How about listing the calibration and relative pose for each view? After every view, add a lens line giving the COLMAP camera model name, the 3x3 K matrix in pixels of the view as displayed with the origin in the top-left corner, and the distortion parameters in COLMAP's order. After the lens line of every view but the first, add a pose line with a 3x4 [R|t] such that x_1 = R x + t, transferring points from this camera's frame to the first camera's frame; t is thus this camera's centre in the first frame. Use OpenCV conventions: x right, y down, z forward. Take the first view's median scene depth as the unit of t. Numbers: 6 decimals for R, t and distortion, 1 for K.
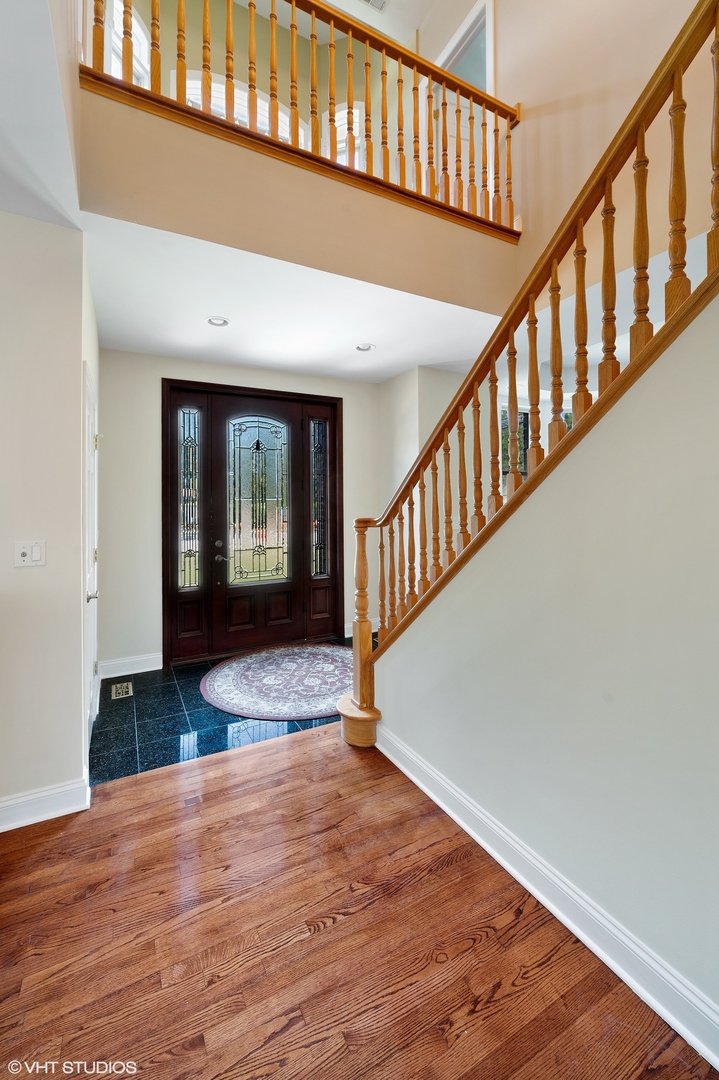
lens RADIAL K [[439.9, 0, 358.4], [0, 439.9, 501.8], [0, 0, 1]] dist [0.001889, 0.000055]
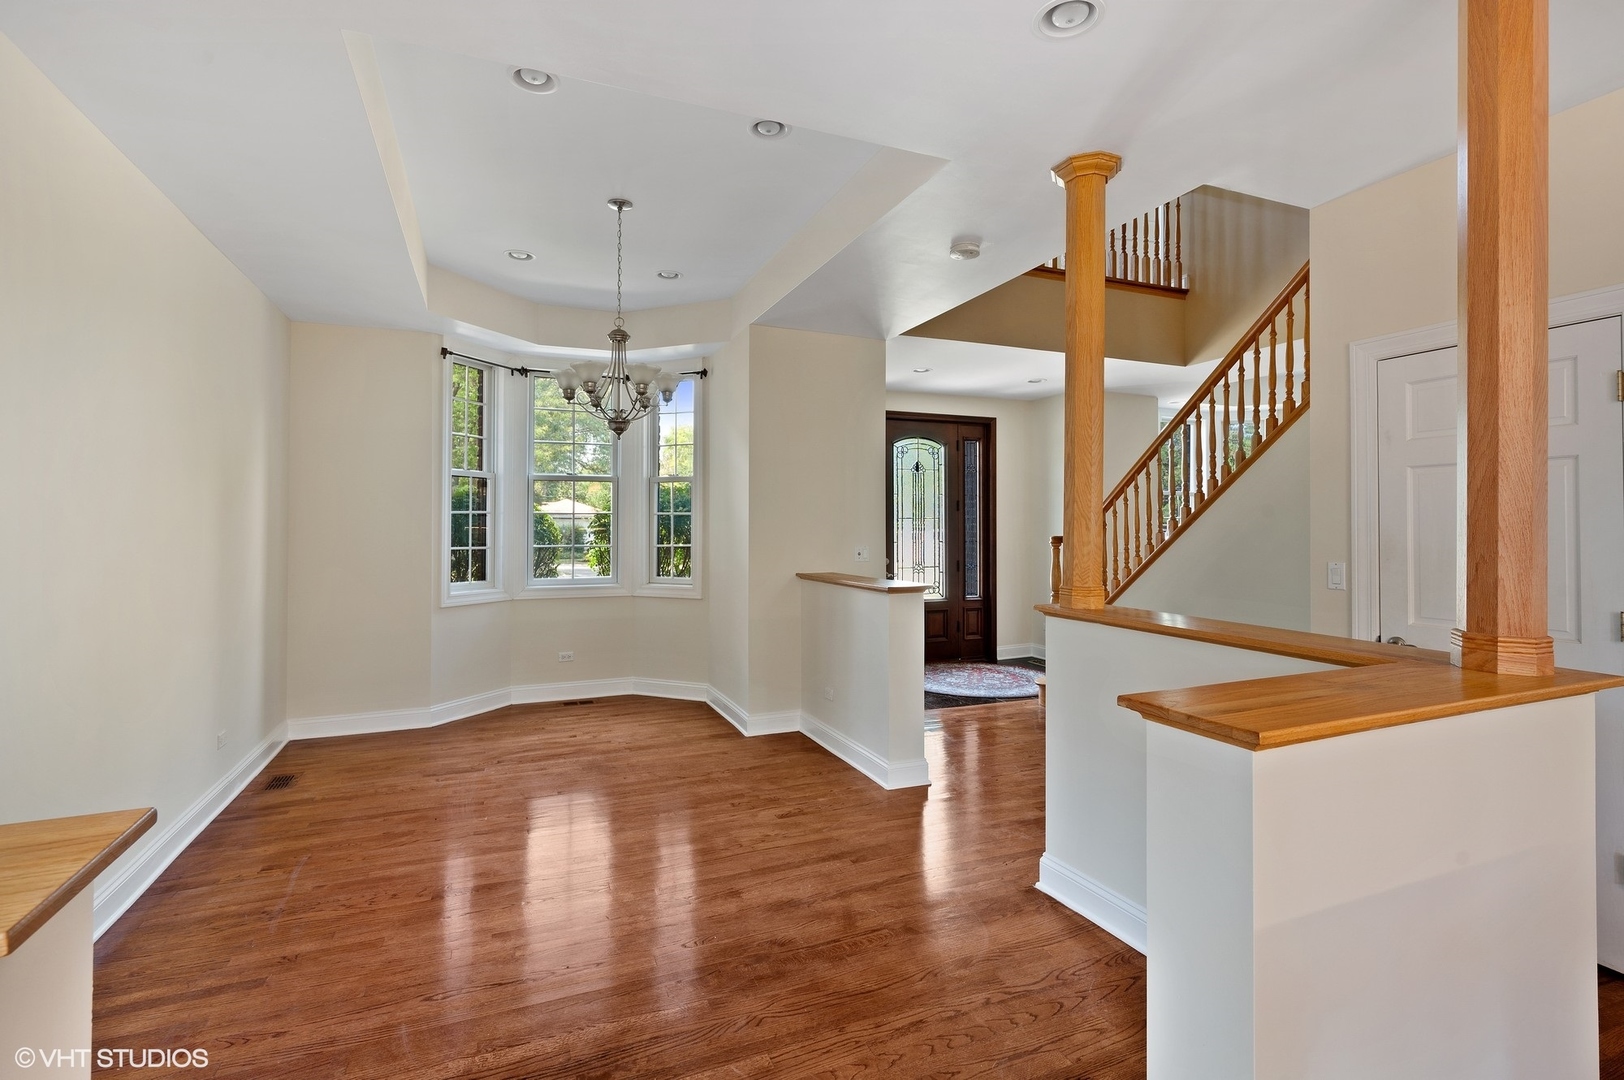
lens RADIAL K [[745.0, 0, 816.0], [0, 745.0, 520.1], [0, 0, 1]] dist [0.001365, 0.001011]
pose [[0.995667, 0.011844, -0.092237, -0.409258], [-0.012184, 0.999921, -0.003129, 0.005821], [0.092193, 0.004239, 0.995732, -1.016574]]
